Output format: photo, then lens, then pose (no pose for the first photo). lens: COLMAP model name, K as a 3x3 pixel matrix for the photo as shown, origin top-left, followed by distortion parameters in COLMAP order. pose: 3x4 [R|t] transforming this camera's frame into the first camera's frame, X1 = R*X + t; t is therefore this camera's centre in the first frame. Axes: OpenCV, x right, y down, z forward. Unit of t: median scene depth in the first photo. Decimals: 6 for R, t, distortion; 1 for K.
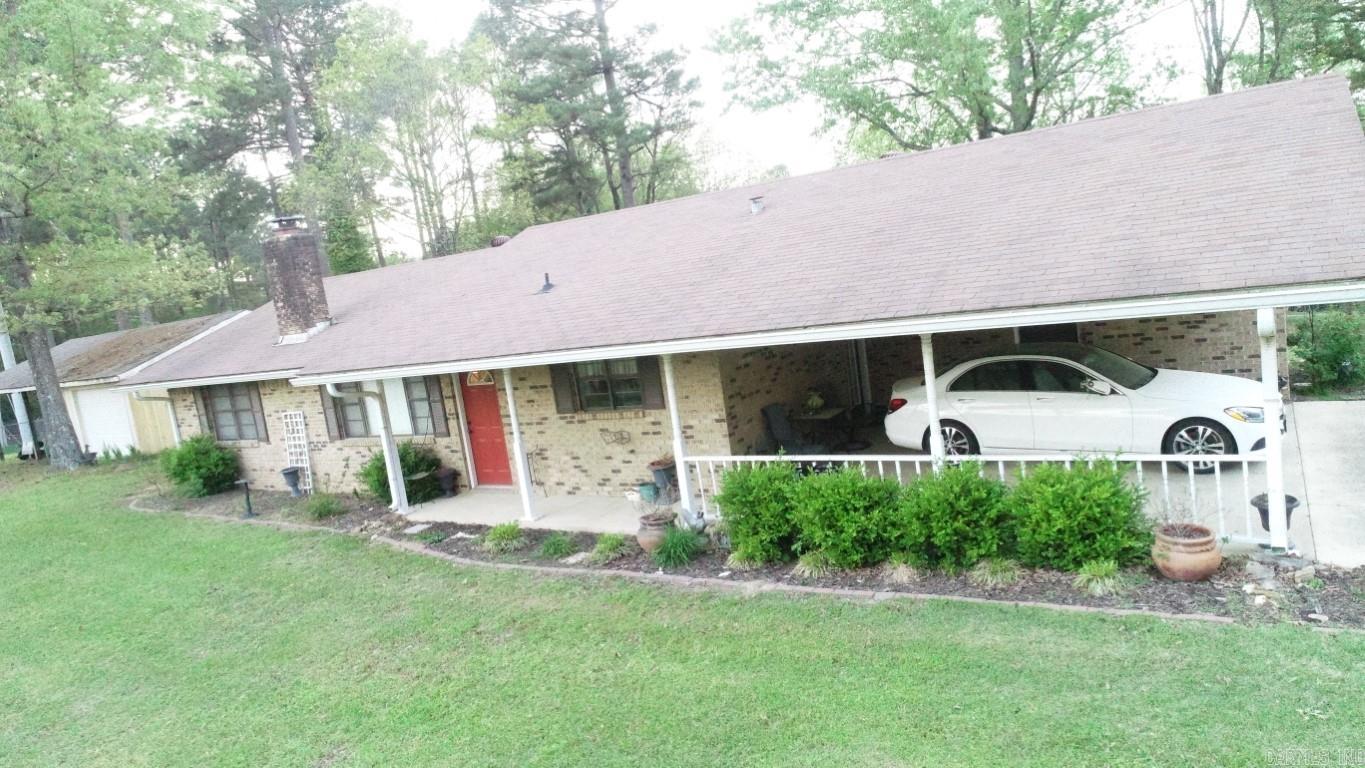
lens RADIAL K [[913.3, 0, 684.8], [0, 913.3, 385.3], [0, 0, 1]] dist [-0.002316, 0.000186]
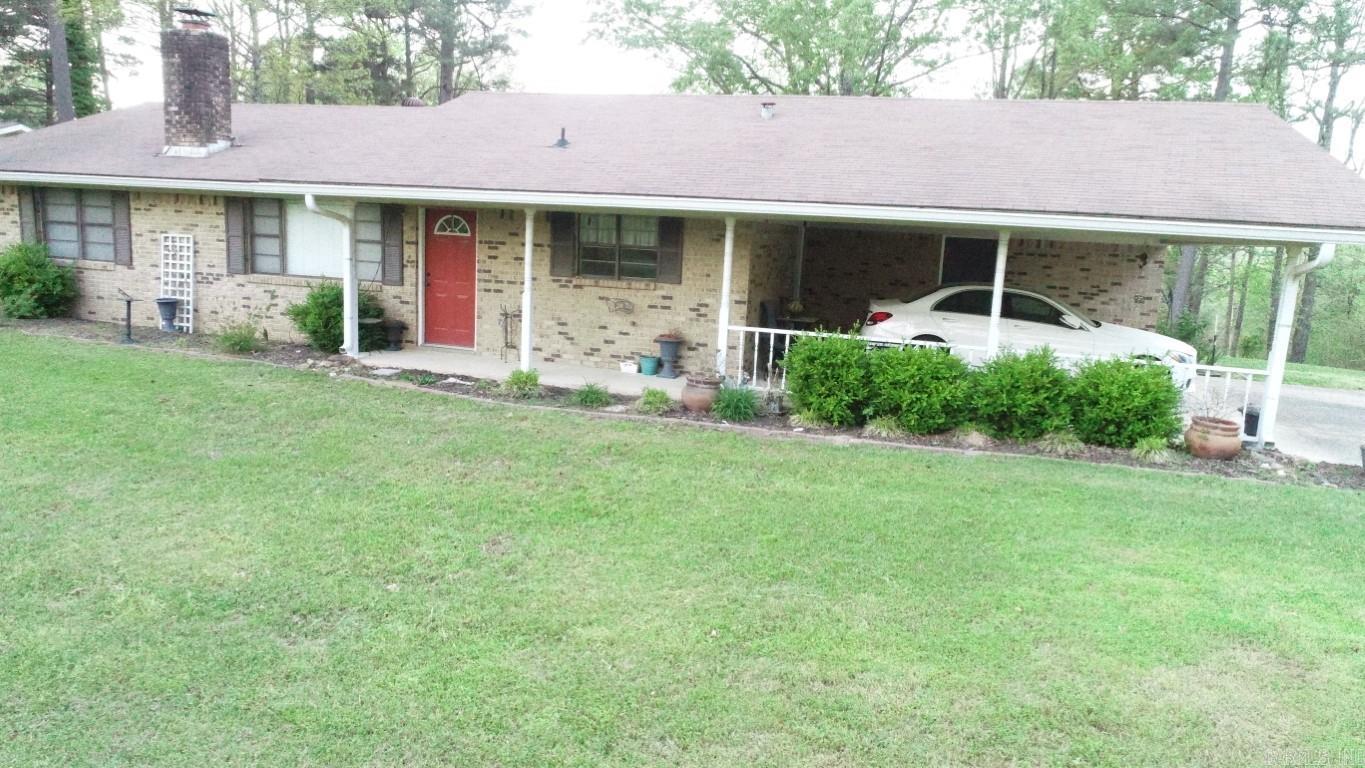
lens RADIAL K [[913.3, 0, 686.6], [0, 913.3, 386.2], [0, 0, 1]] dist [-0.002316, 0.000186]
pose [[0.937670, 0.138187, 0.318873, -0.283277], [-0.147020, 0.989127, 0.003675, 0.116811], [-0.314898, -0.050326, 0.947790, 0.033449]]
